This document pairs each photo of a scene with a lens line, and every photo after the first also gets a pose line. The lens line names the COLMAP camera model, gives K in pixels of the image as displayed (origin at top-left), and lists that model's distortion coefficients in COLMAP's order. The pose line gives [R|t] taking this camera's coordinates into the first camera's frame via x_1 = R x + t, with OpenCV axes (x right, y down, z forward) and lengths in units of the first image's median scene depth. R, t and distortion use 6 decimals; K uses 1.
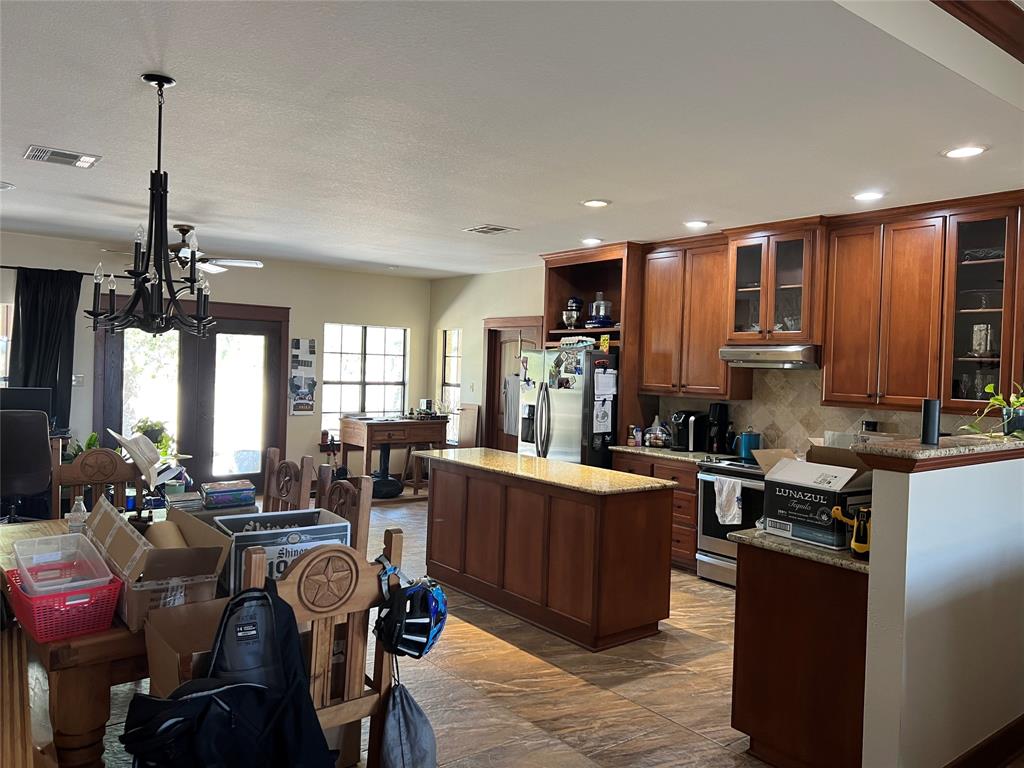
lens RADIAL K [[772.9, 0, 518.5], [0, 772.9, 375.9], [0, 0, 1]] dist [0.055667, -0.058729]
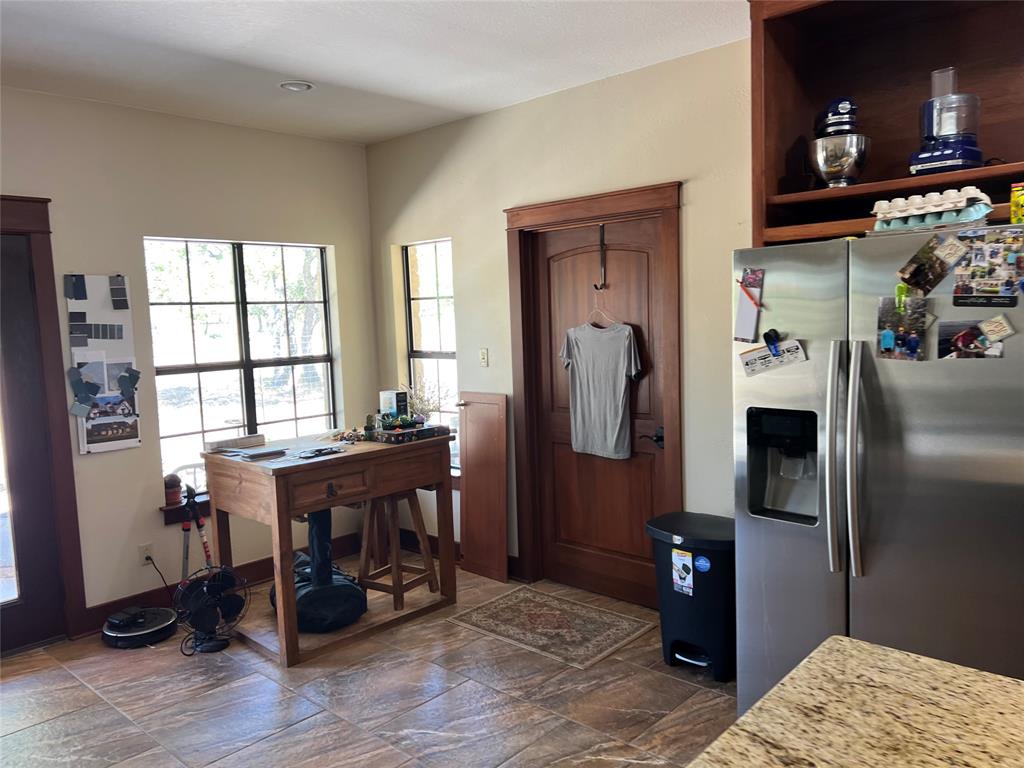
lens RADIAL K [[772.9, 0, 509.4], [0, 772.9, 389.5], [0, 0, 1]] dist [0.055667, -0.058729]
pose [[0.986419, -0.079209, 0.143890, -0.117534], [0.066675, 0.993713, 0.089935, -0.007970], [-0.150109, -0.079120, 0.985499, 0.532634]]
